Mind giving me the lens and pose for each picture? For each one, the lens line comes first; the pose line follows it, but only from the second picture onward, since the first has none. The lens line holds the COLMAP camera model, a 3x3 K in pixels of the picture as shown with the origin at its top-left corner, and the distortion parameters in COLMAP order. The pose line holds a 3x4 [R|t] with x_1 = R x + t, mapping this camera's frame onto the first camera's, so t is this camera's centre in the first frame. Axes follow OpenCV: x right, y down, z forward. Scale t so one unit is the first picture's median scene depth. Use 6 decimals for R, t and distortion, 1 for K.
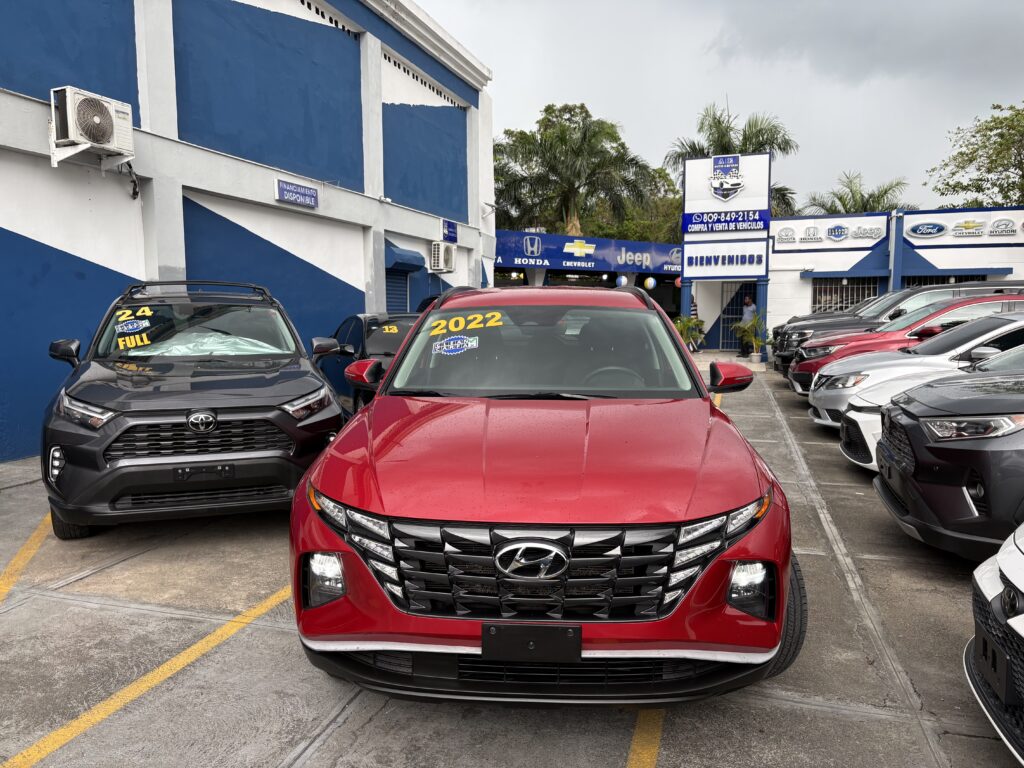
lens RADIAL K [[780.1, 0, 510.7], [0, 780.1, 387.7], [0, 0, 1]] dist [0.028869, -0.015299]
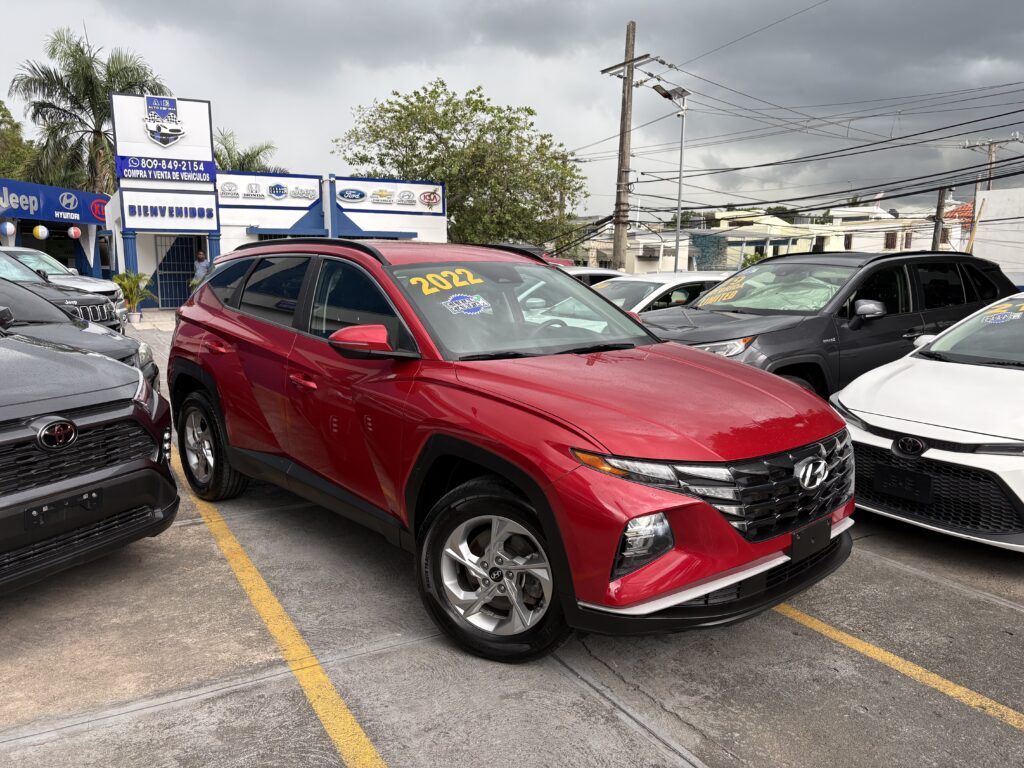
lens RADIAL K [[780.1, 0, 512.8], [0, 780.1, 382.0], [0, 0, 1]] dist [0.028869, -0.015299]
pose [[0.684590, -0.104024, 0.721467, -0.143913], [0.069039, 0.994569, 0.077890, -0.006038], [-0.725651, -0.003513, 0.688054, 0.060941]]
